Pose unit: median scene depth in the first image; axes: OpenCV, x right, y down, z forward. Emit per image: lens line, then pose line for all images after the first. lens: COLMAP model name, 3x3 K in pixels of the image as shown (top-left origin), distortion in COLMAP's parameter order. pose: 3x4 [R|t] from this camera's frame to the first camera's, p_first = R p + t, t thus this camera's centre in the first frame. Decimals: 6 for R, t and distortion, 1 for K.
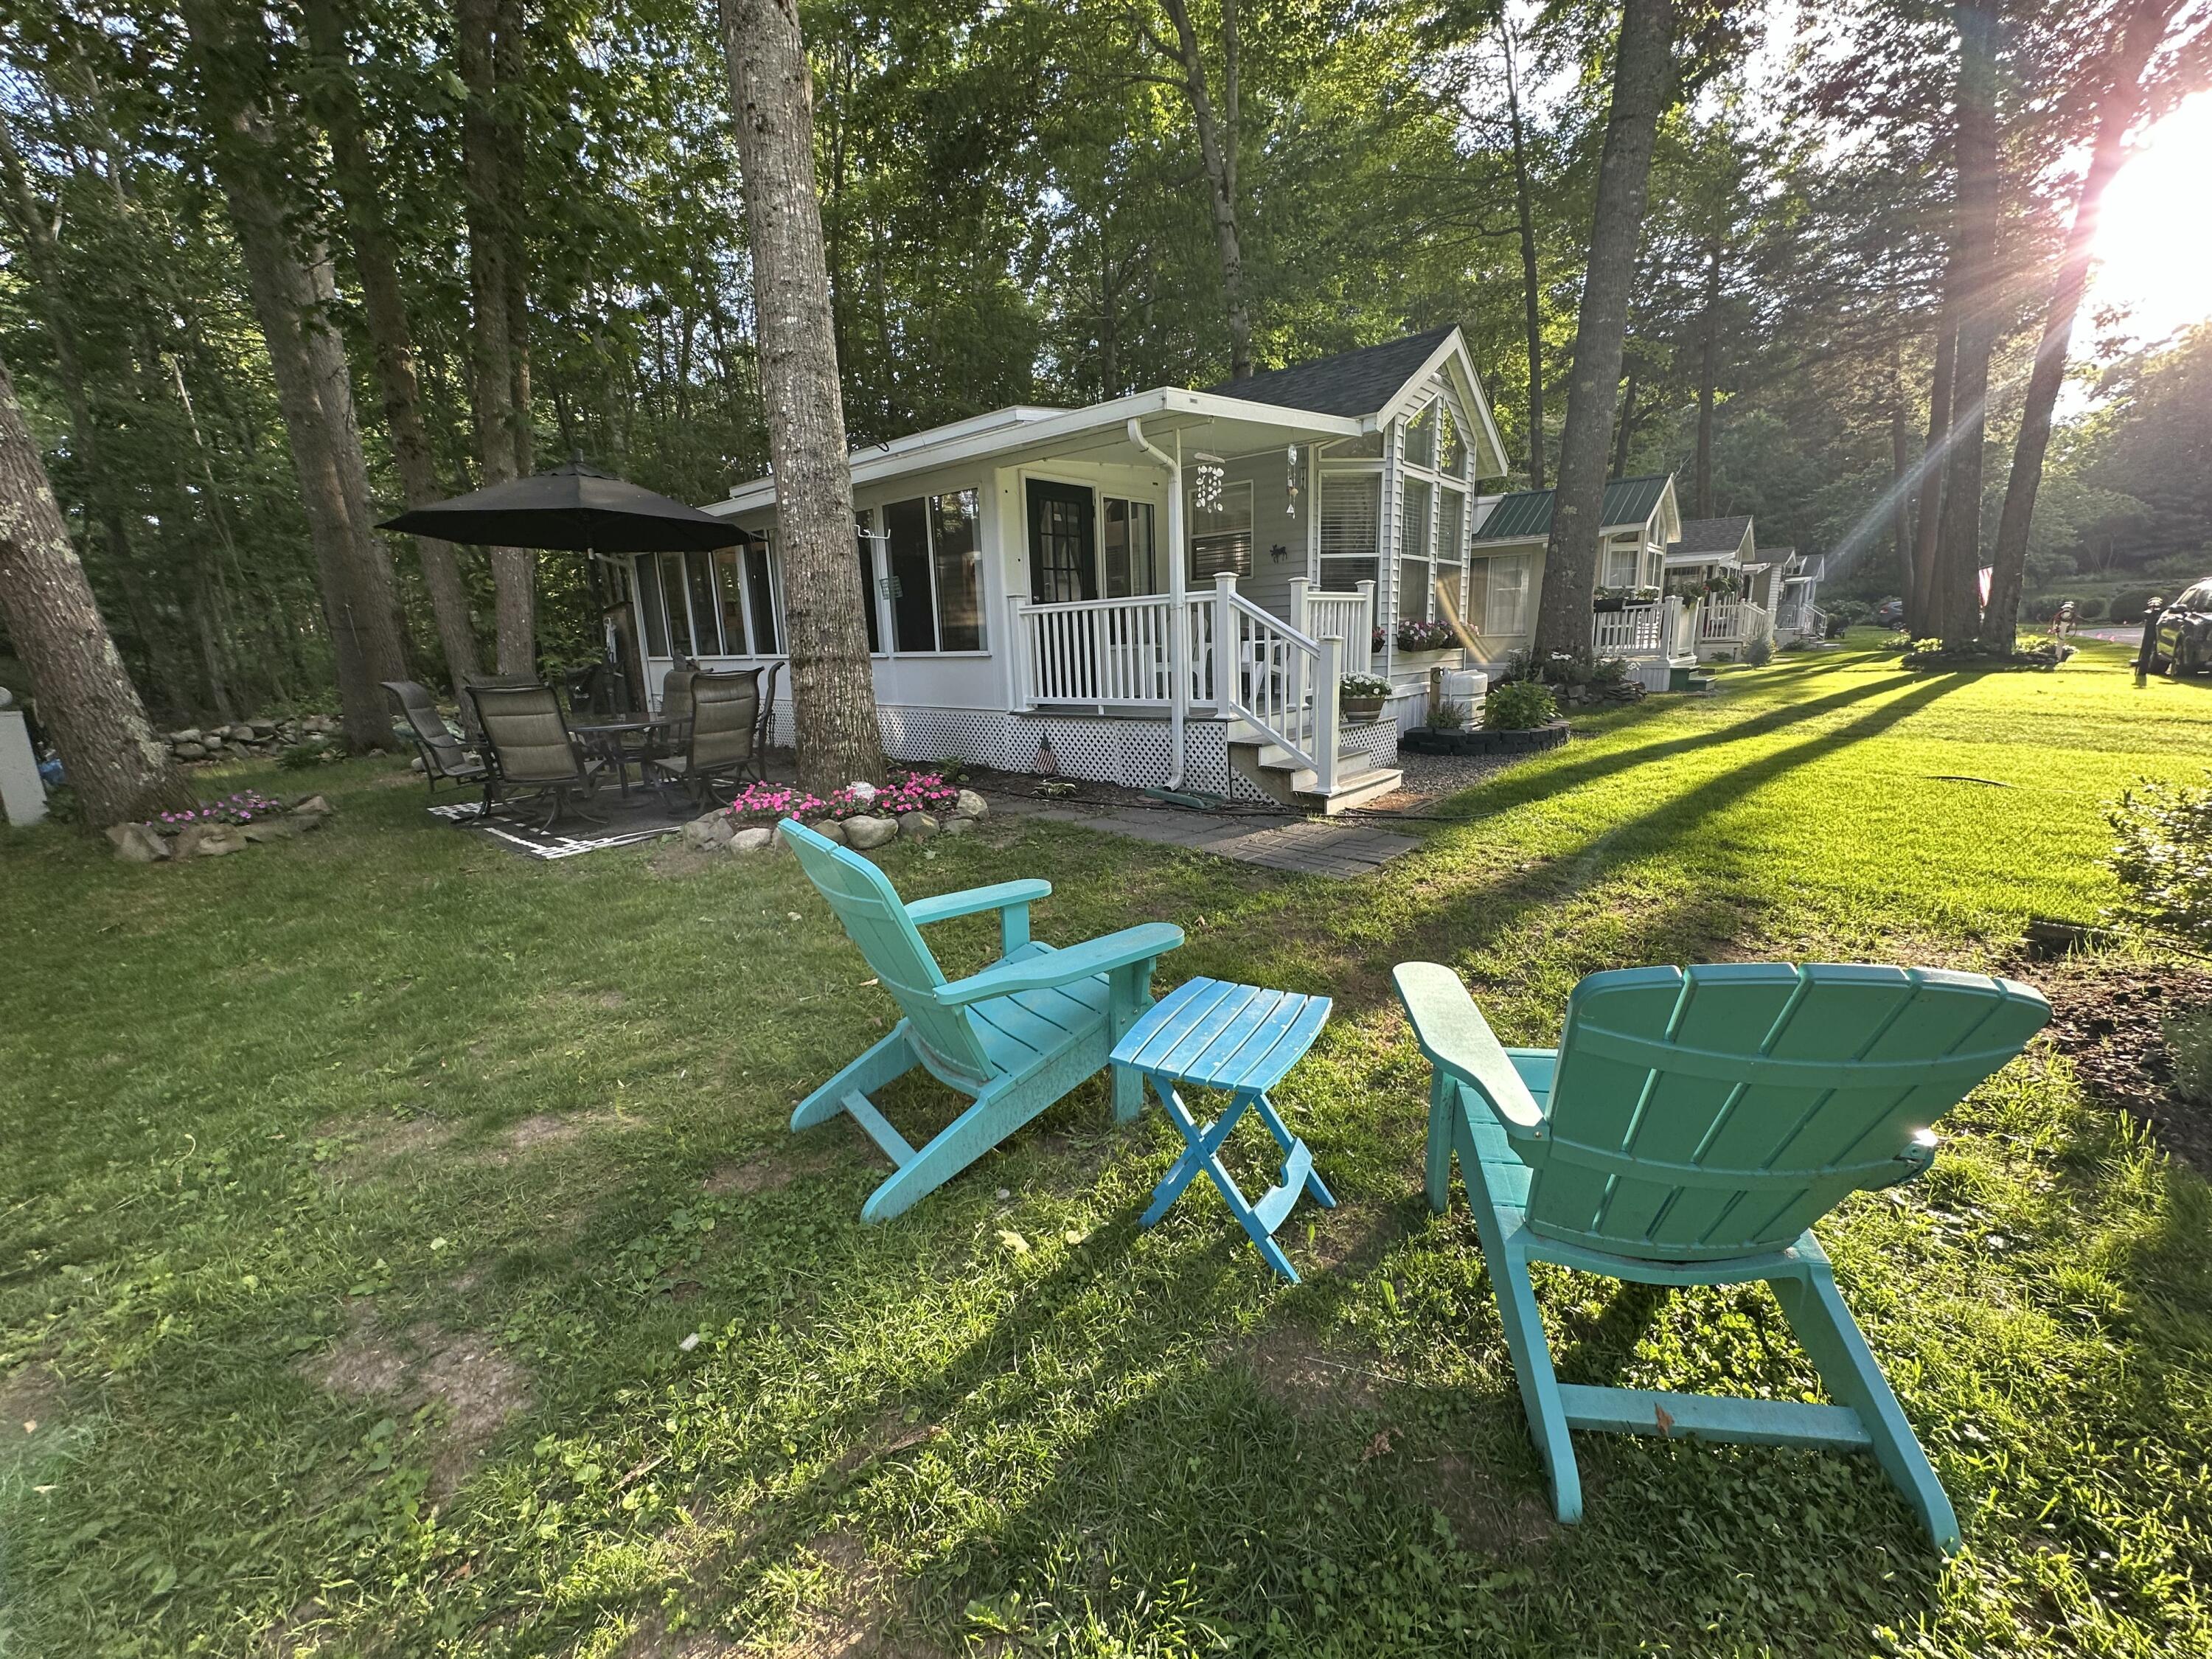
lens RADIAL K [[882.3, 0, 1102.7], [0, 882.3, 833.8], [0, 0, 1]] dist [-0.003026, 0.000559]
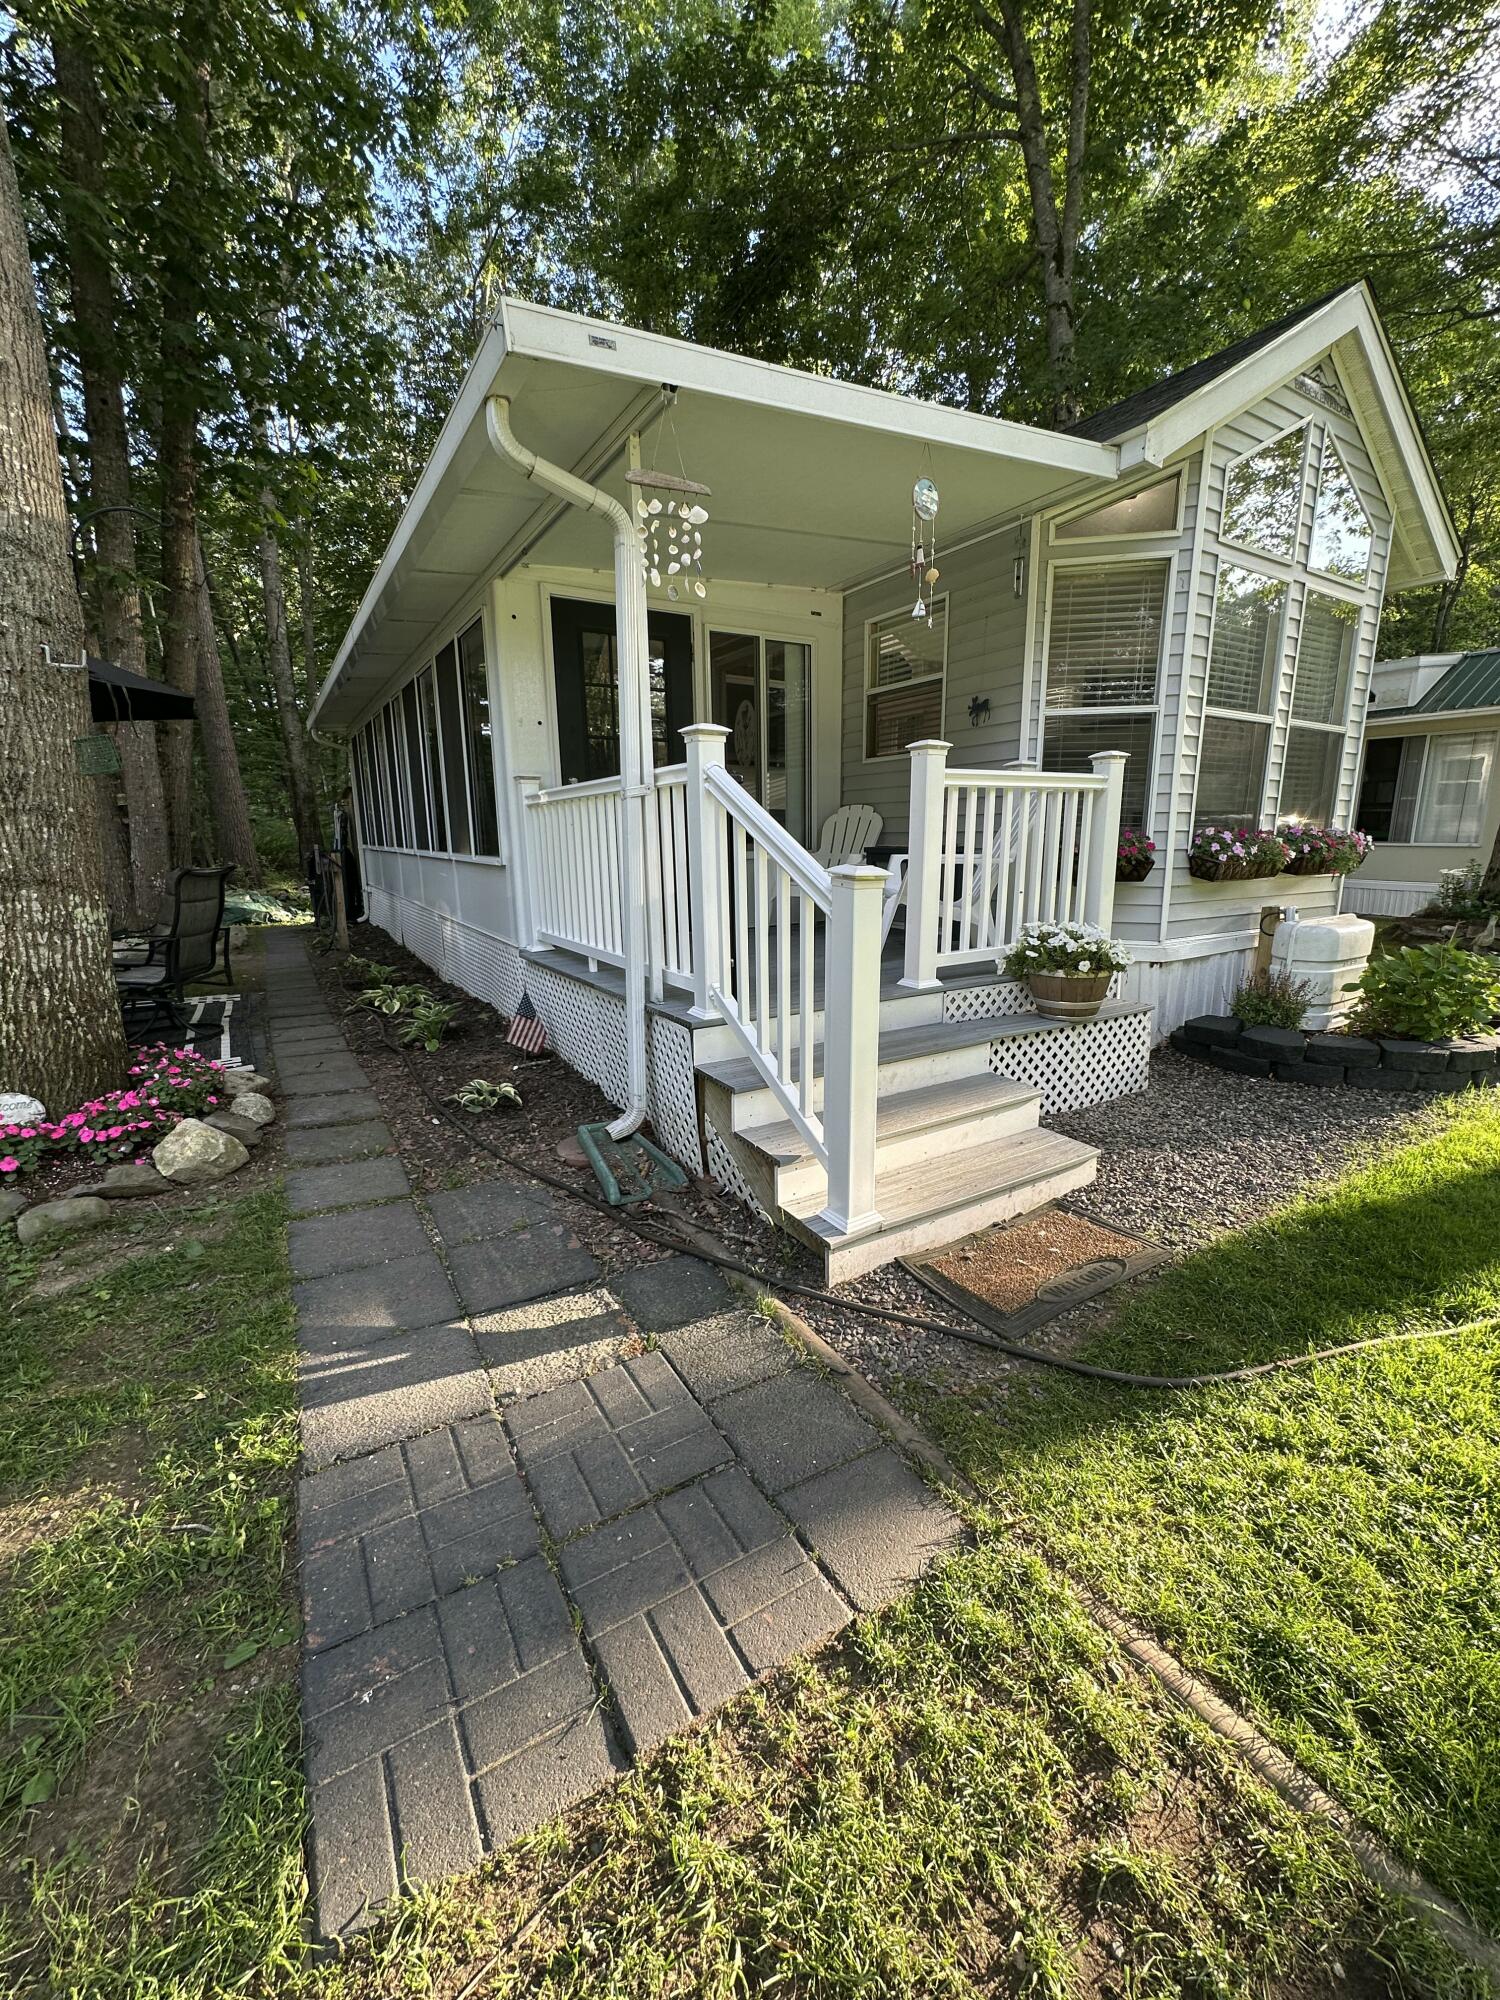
lens RADIAL K [[797.7, 0, 747.8], [0, 797.7, 999.1], [0, 0, 1]] dist [-0.003026, 0.000559]
pose [[0.953773, 0.086958, -0.287671, 0.223485], [-0.088057, 0.996073, 0.009144, -0.111938], [0.287336, 0.016610, 0.957686, 0.435535]]
